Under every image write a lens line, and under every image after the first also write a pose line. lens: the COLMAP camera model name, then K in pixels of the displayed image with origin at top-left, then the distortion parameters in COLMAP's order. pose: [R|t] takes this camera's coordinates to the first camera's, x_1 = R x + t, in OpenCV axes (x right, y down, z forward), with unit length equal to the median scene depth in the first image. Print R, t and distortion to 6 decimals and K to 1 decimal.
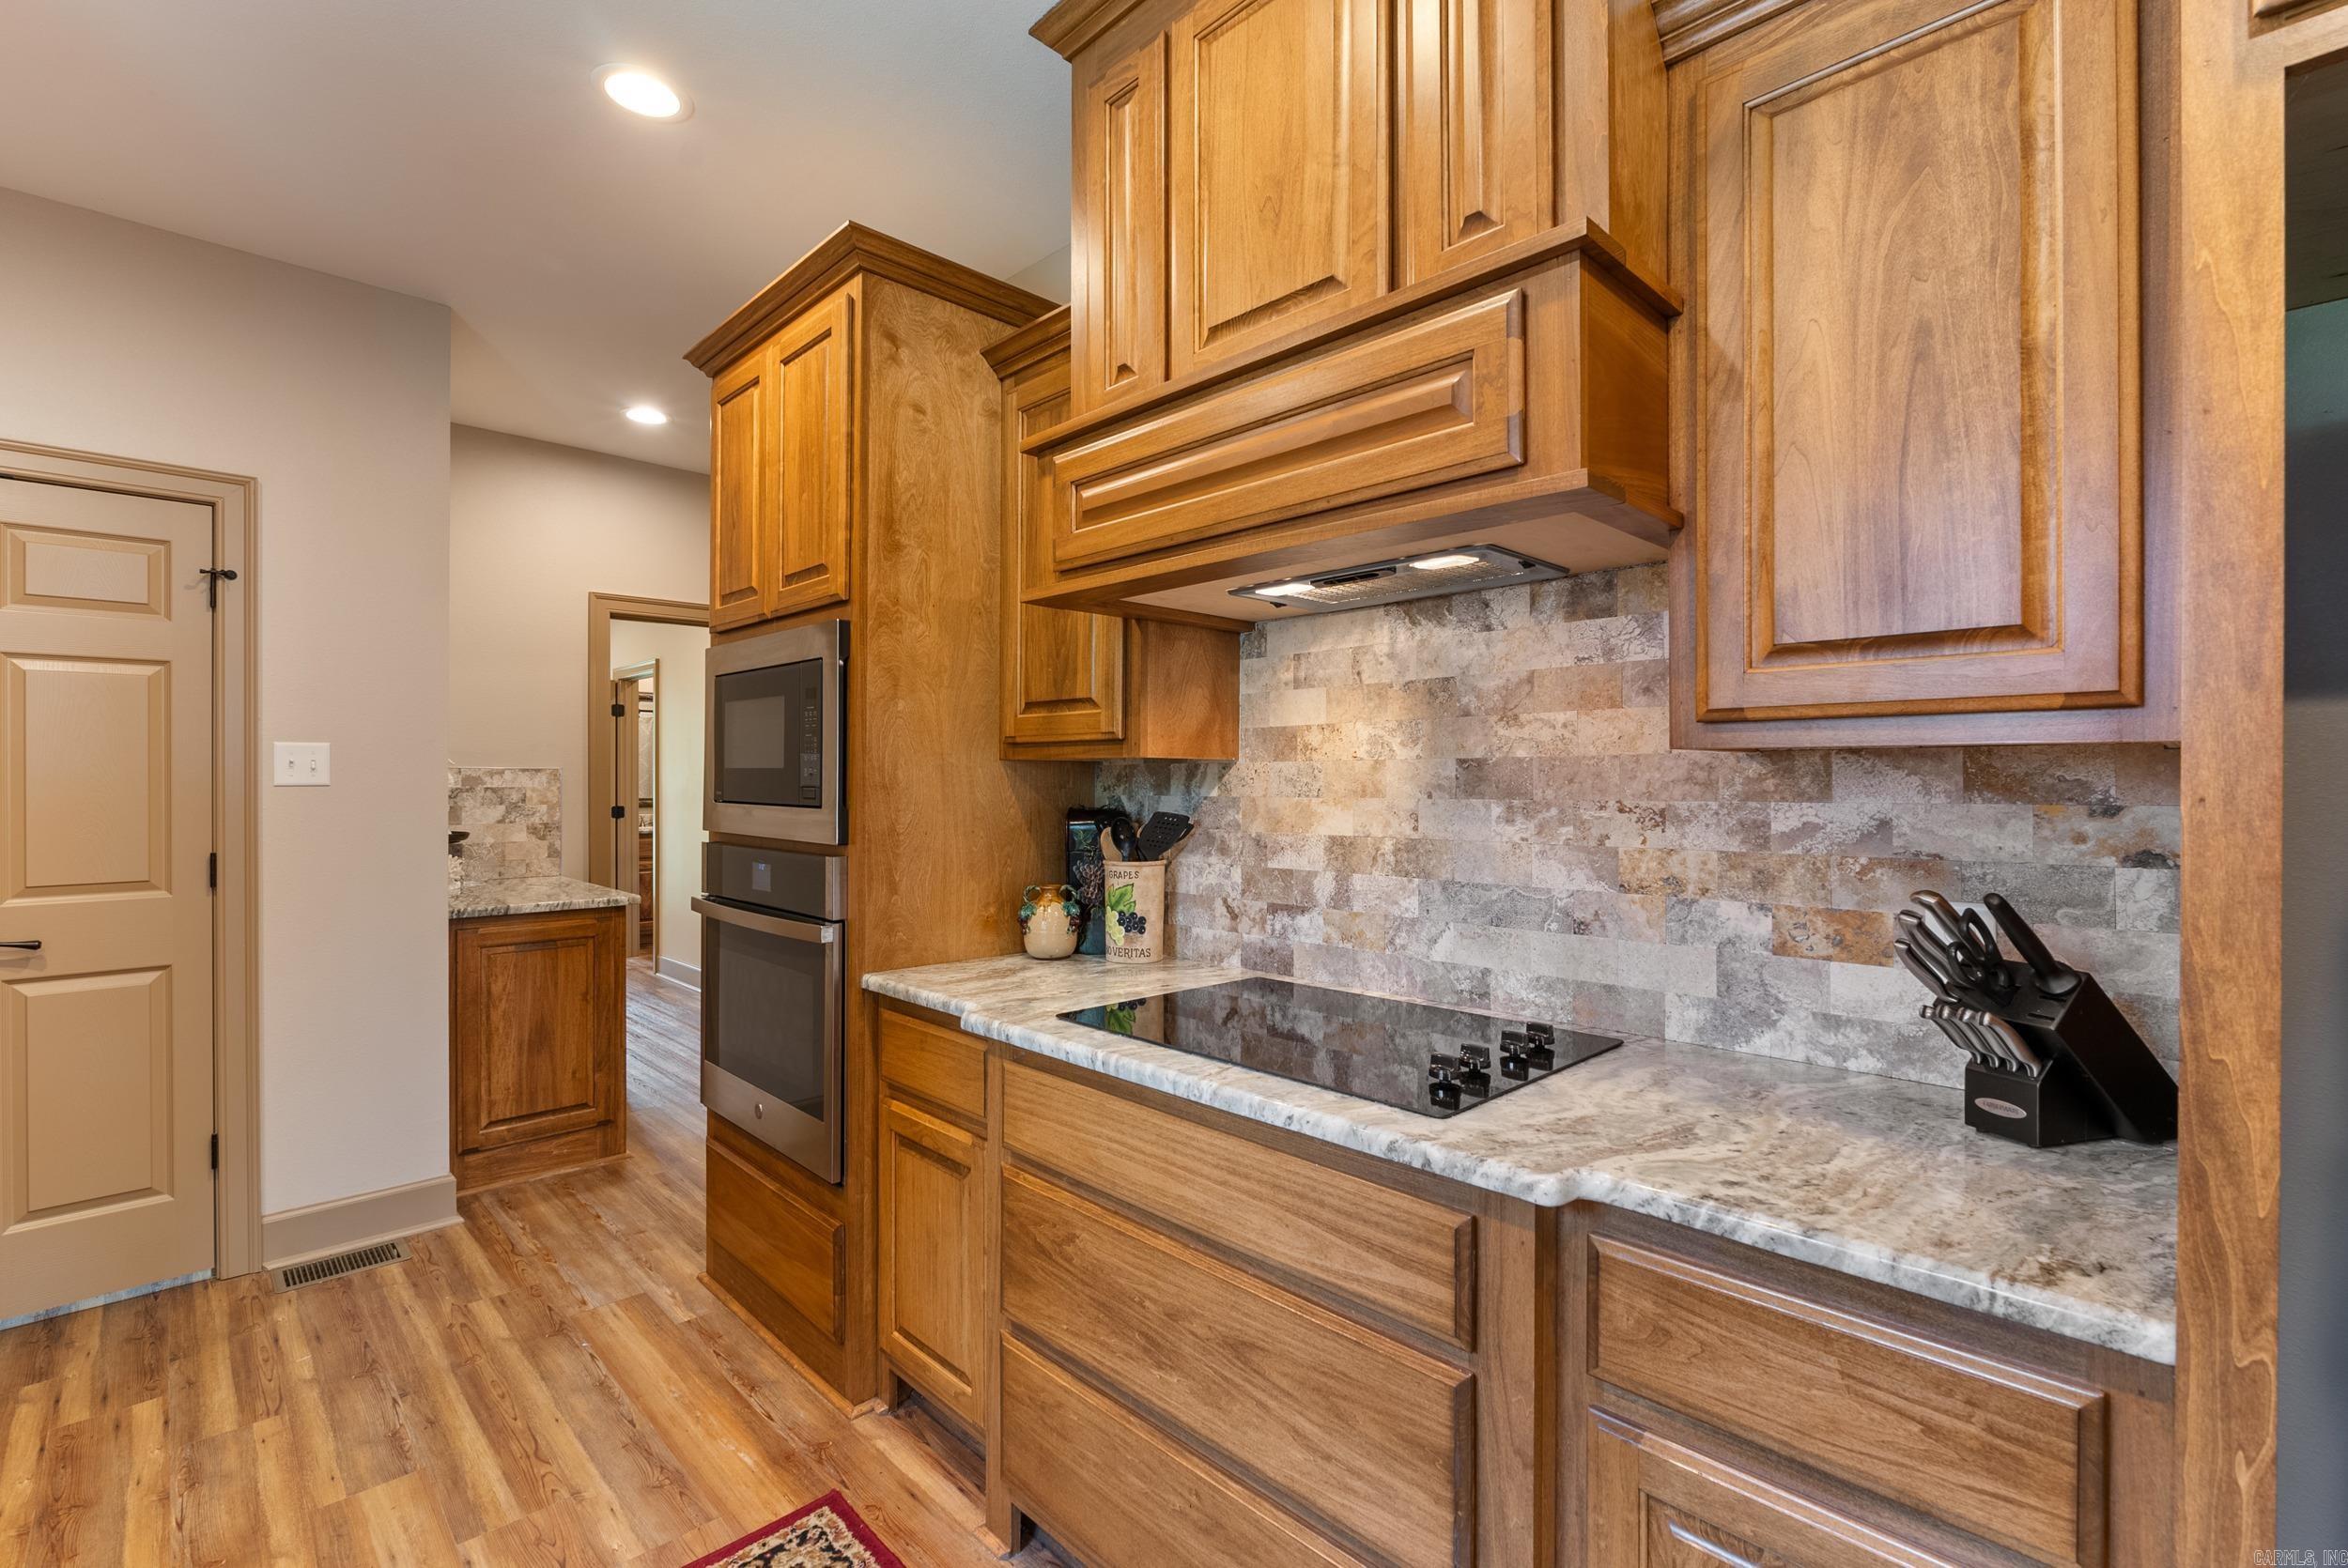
lens RADIAL K [[1039.2, 0, 1179.8], [0, 1039.2, 775.8], [0, 0, 1]] dist [-0.004883, 0.000429]
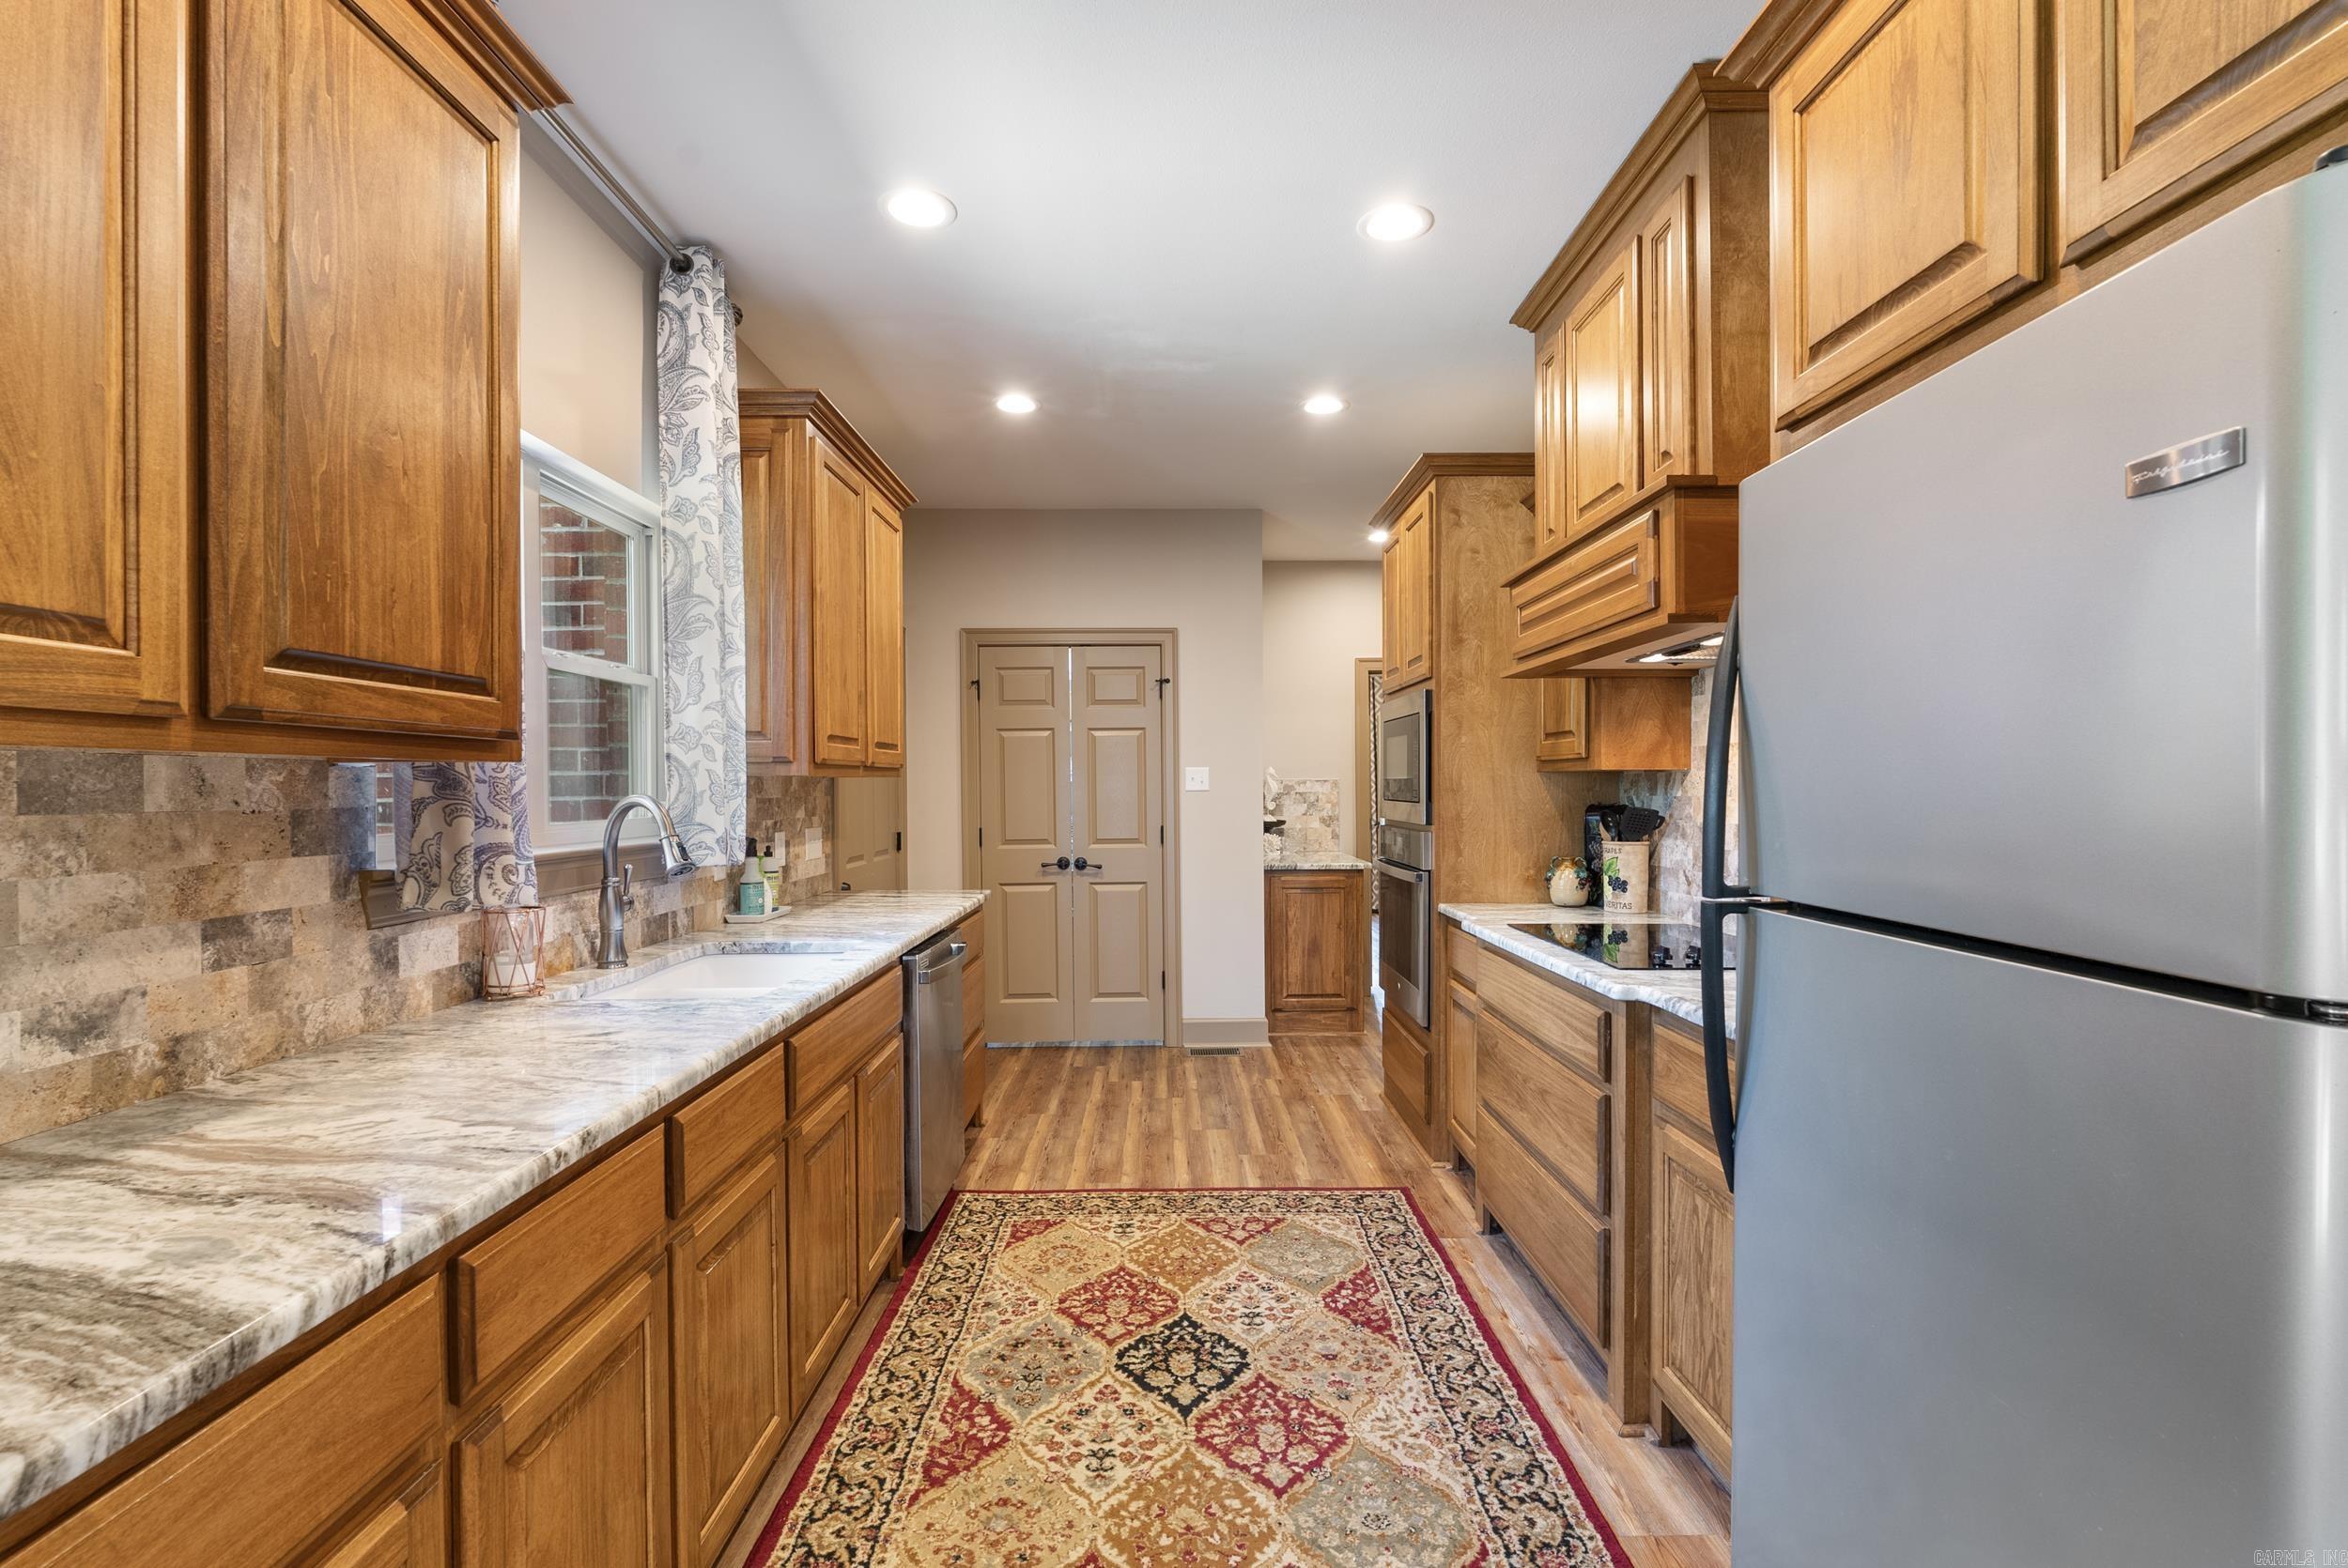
lens RADIAL K [[1039.2, 0, 1172.6], [0, 1039.2, 788.7], [0, 0, 1]] dist [-0.004883, 0.000429]
pose [[0.720498, -0.004280, -0.693444, 0.515266], [0.008658, 0.999959, 0.002824, 0.000077], [0.693403, -0.008039, 0.720505, -0.463772]]
